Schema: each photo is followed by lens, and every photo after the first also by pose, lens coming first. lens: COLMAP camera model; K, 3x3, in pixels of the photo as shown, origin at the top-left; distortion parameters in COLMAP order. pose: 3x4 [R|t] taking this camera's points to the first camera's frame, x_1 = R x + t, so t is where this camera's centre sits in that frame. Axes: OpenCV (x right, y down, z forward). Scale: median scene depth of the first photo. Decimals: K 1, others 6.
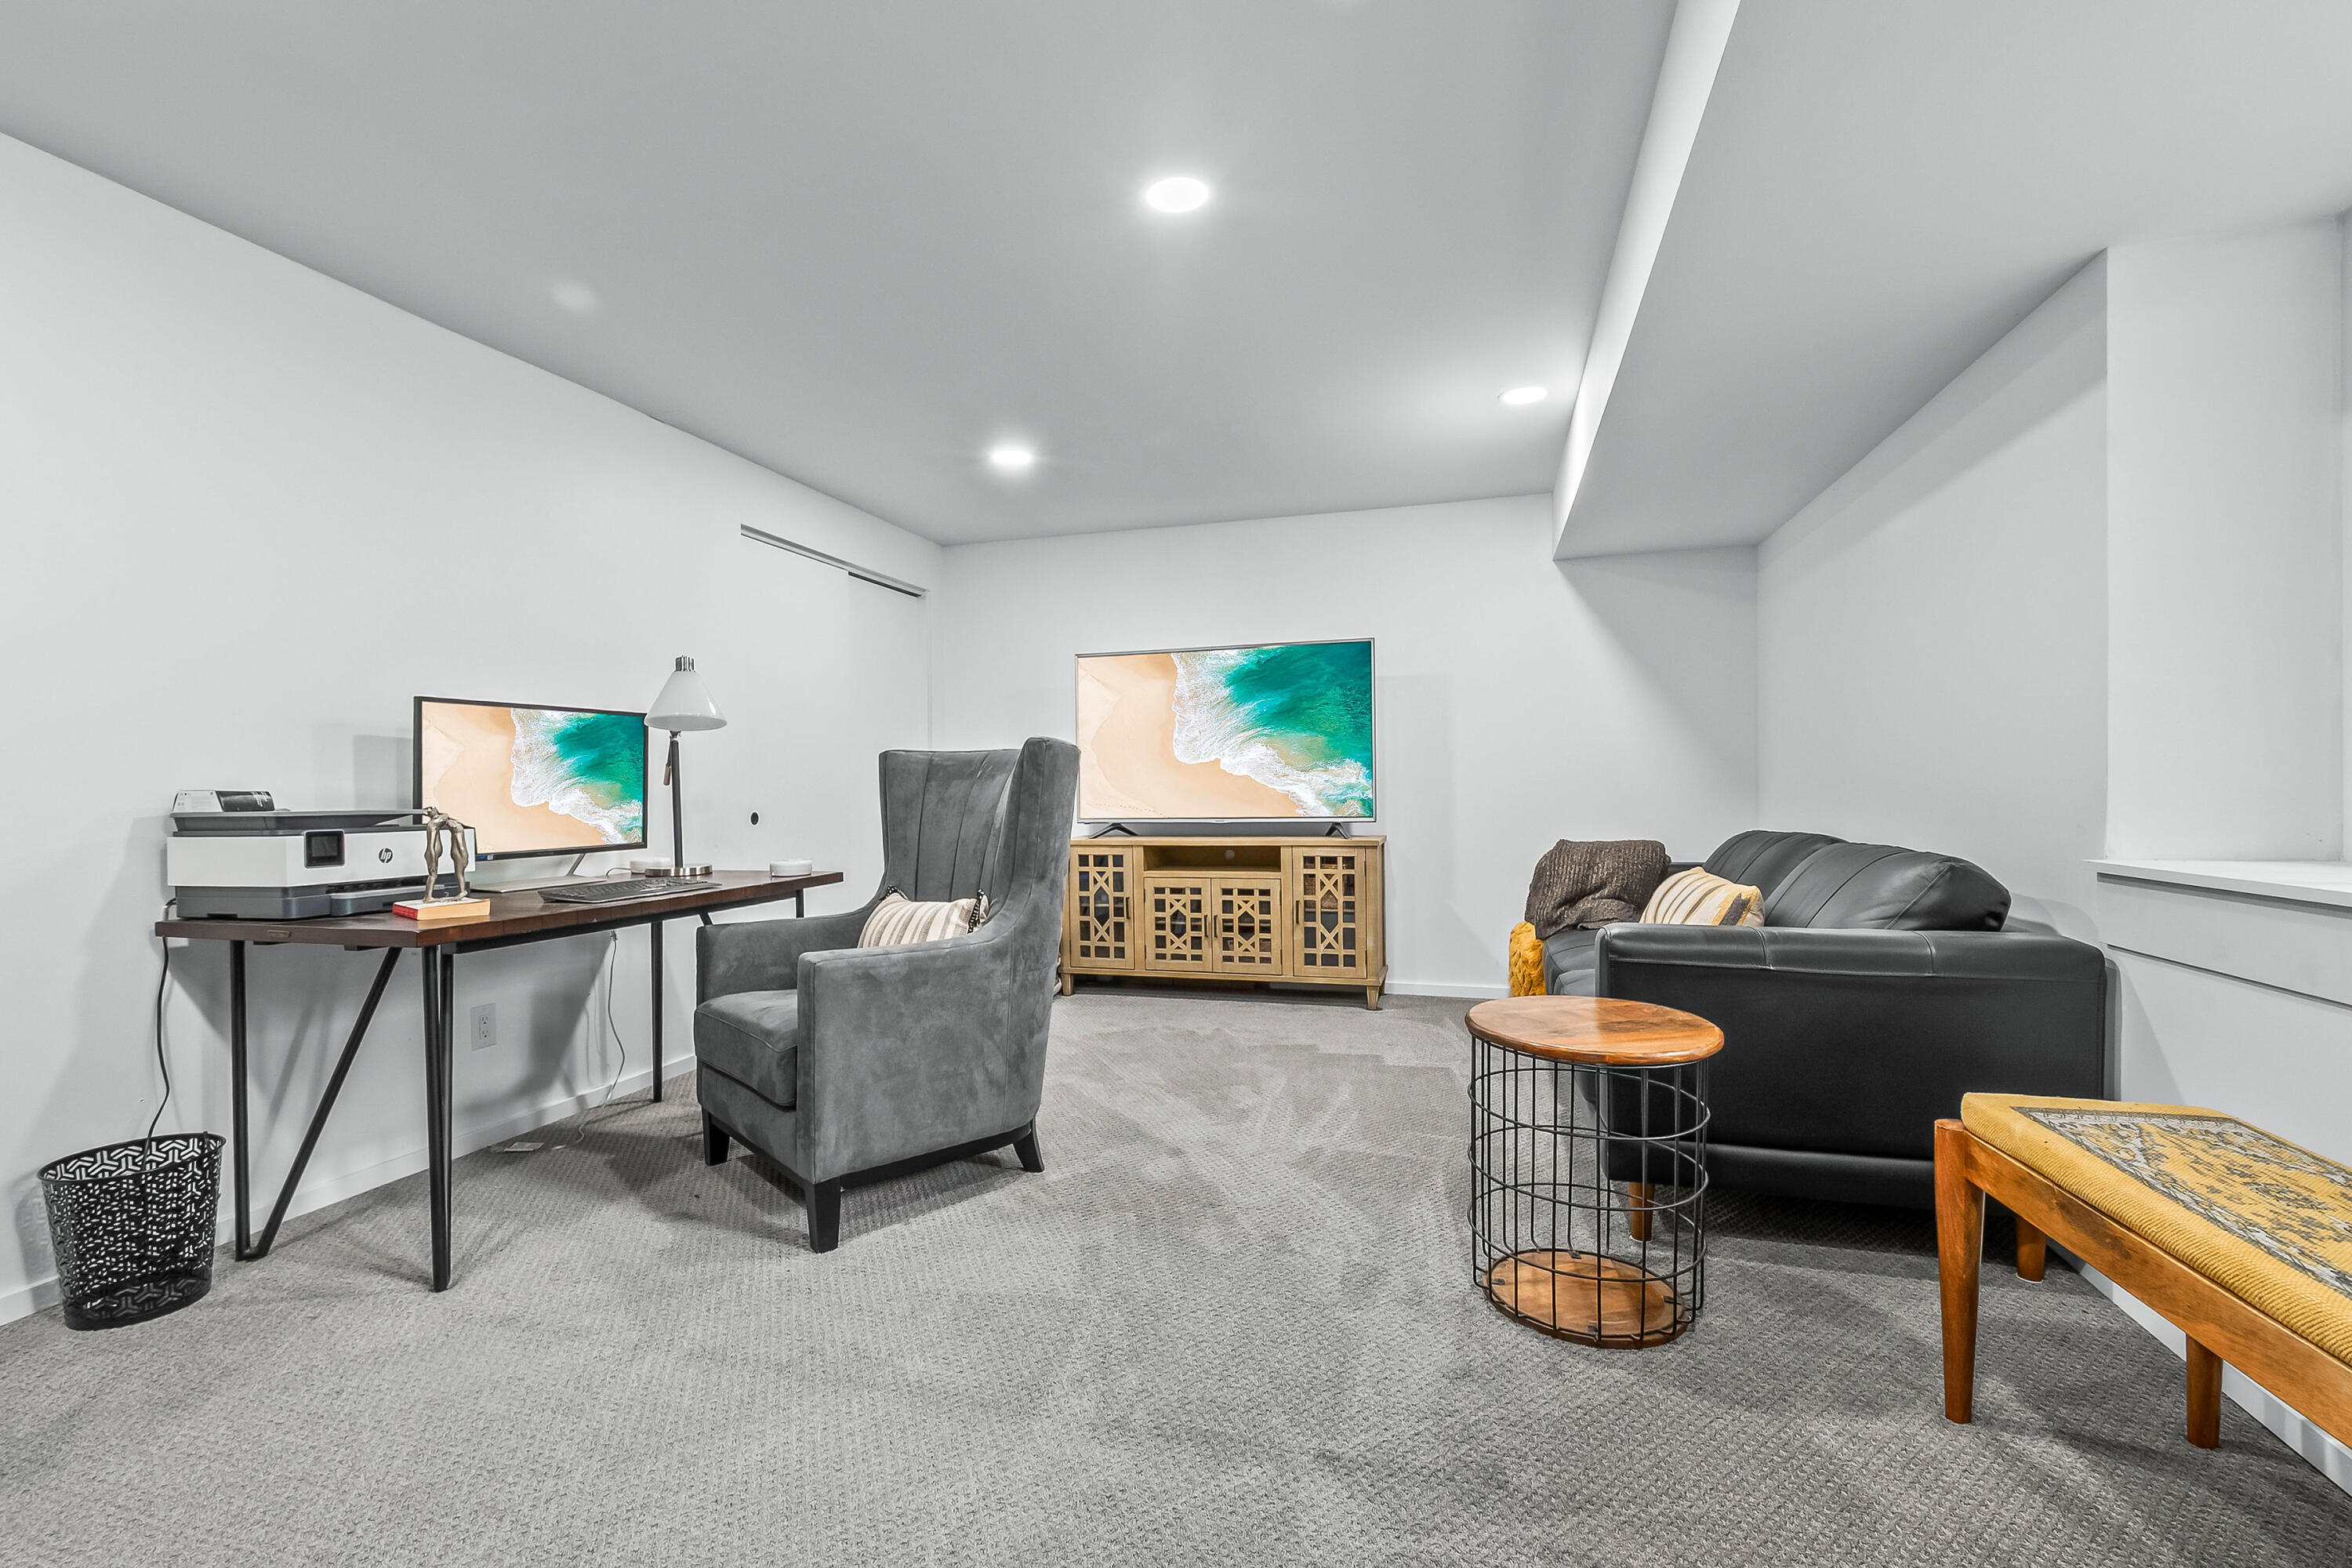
lens RADIAL K [[1068.3, 0, 1160.3], [0, 1068.3, 791.6], [0, 0, 1]] dist [0.006648, 0.000242]
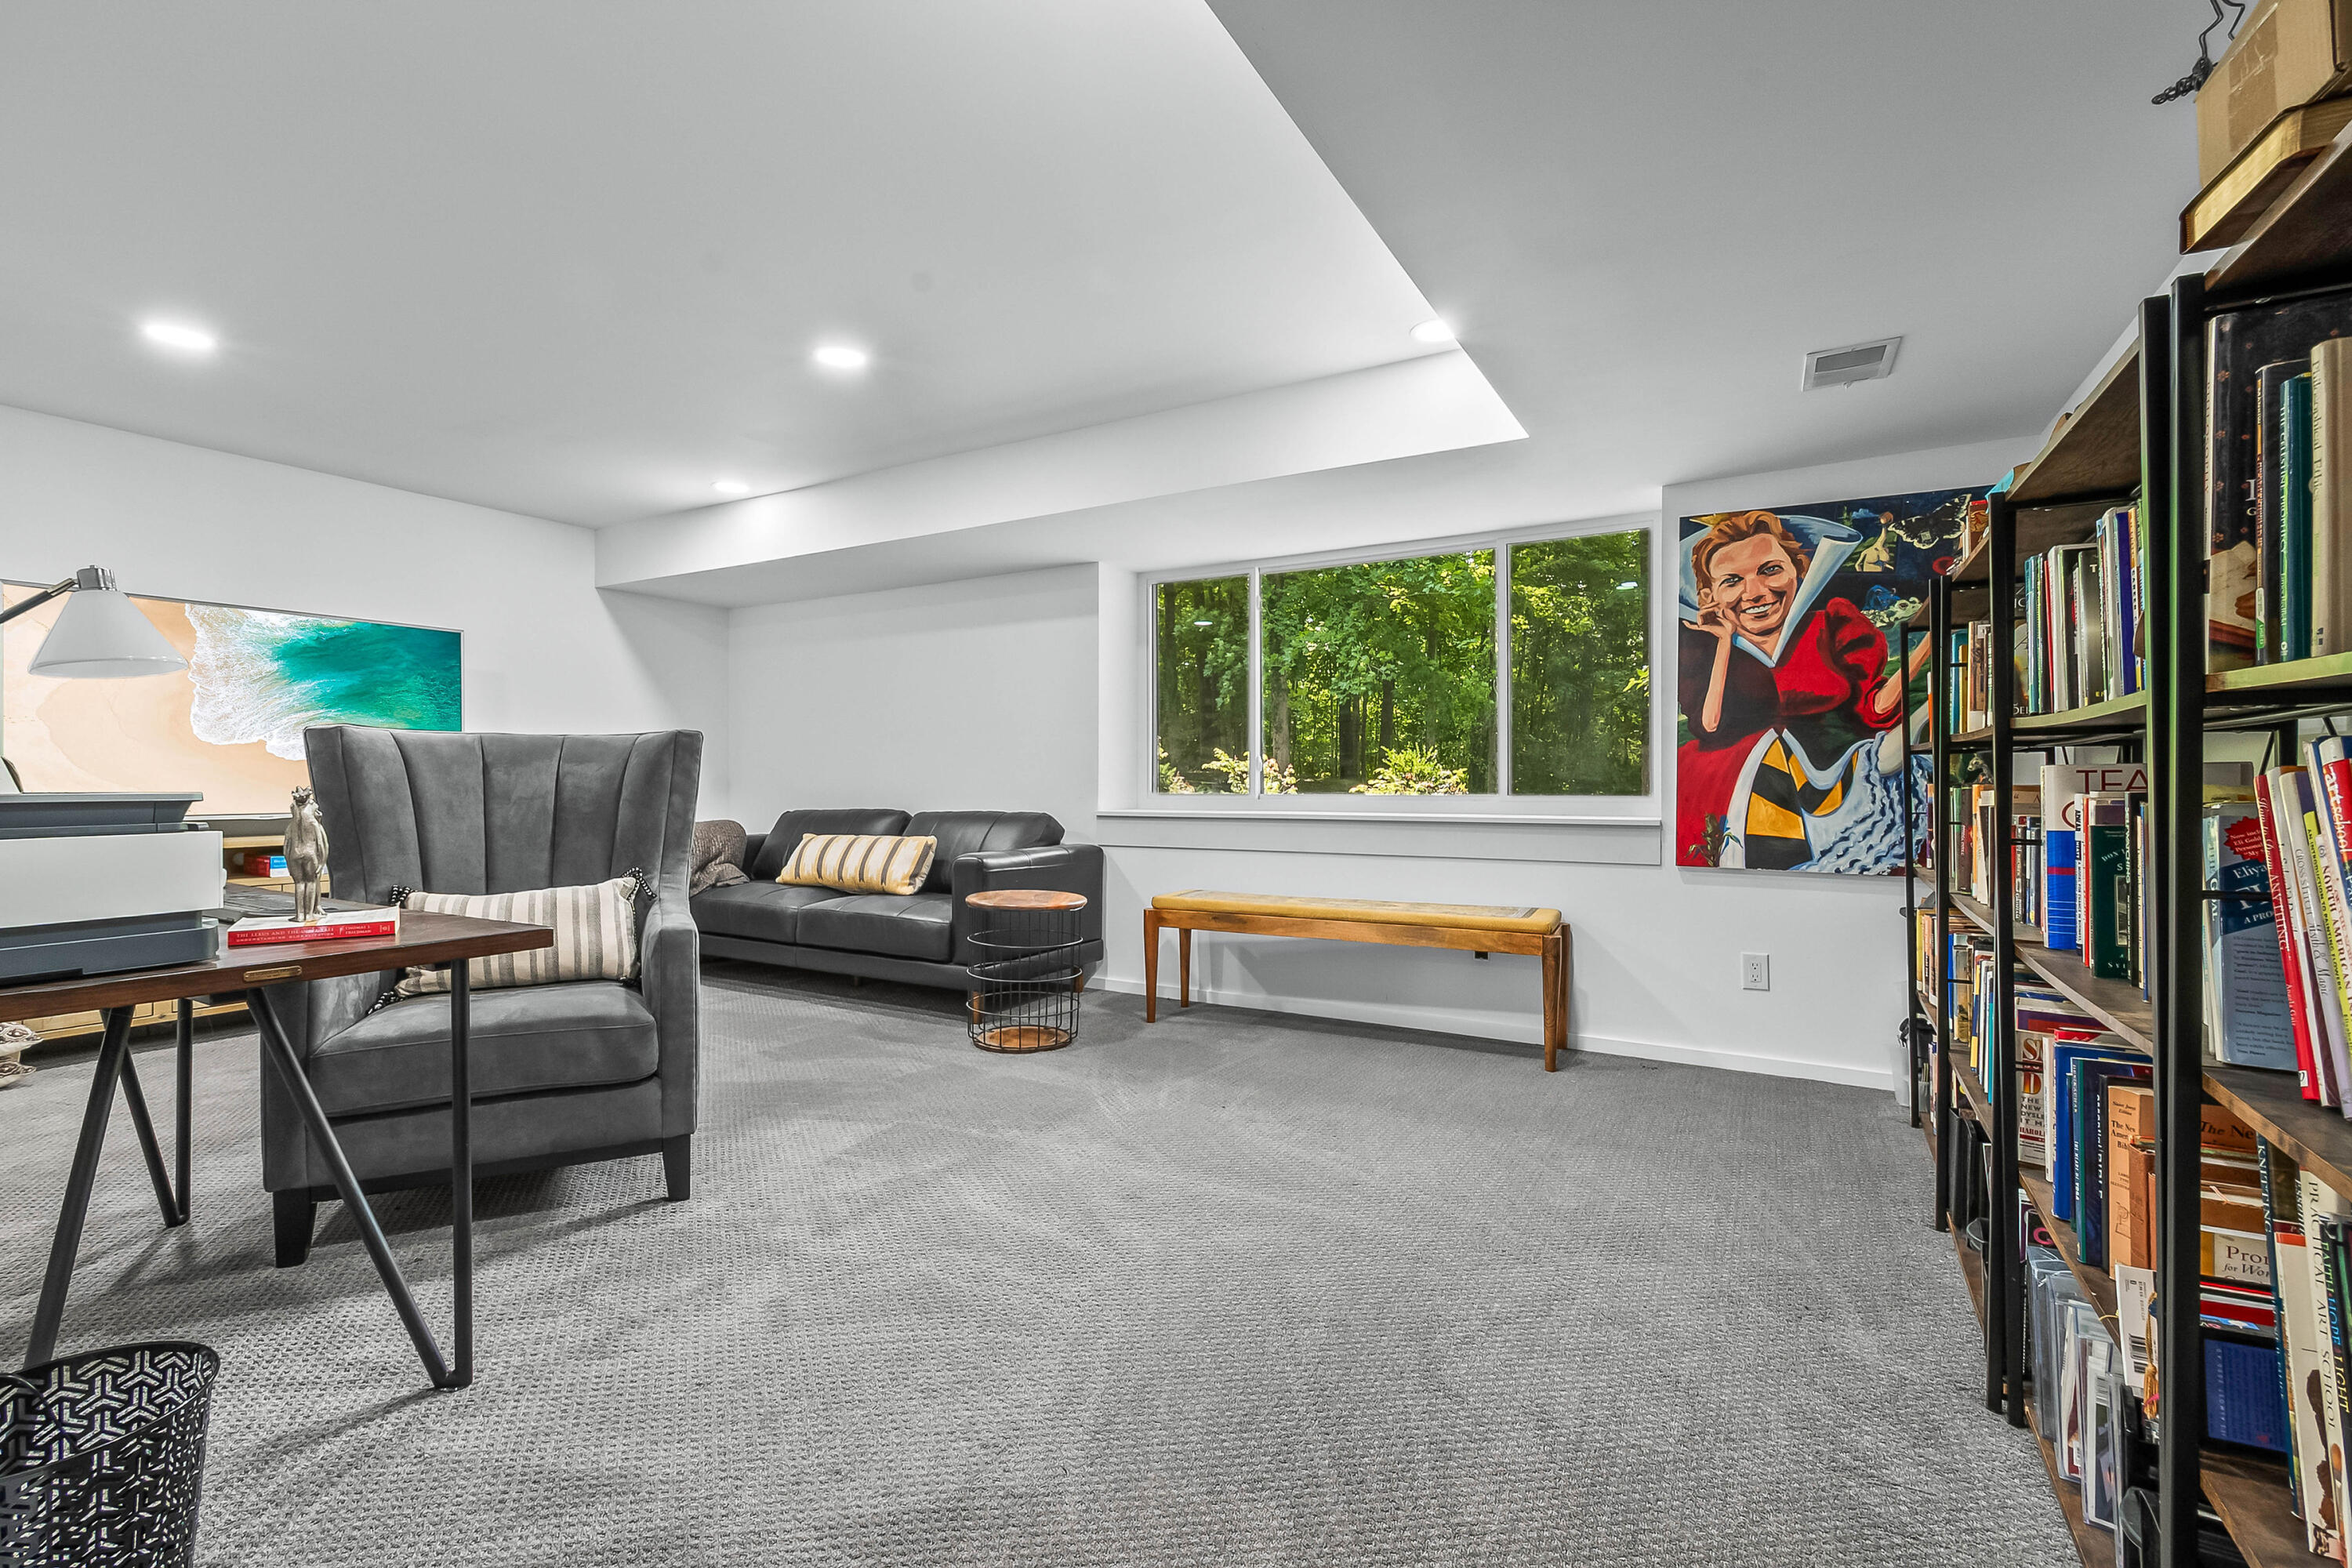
lens RADIAL K [[1068.3, 0, 1148.5], [0, 1068.3, 767.9], [0, 0, 1]] dist [0.006648, 0.000242]
pose [[0.235880, 0.016797, 0.971637, -1.224934], [0.003247, 0.999831, -0.018073, 0.010600], [-0.971777, 0.007418, 0.235786, 0.268040]]
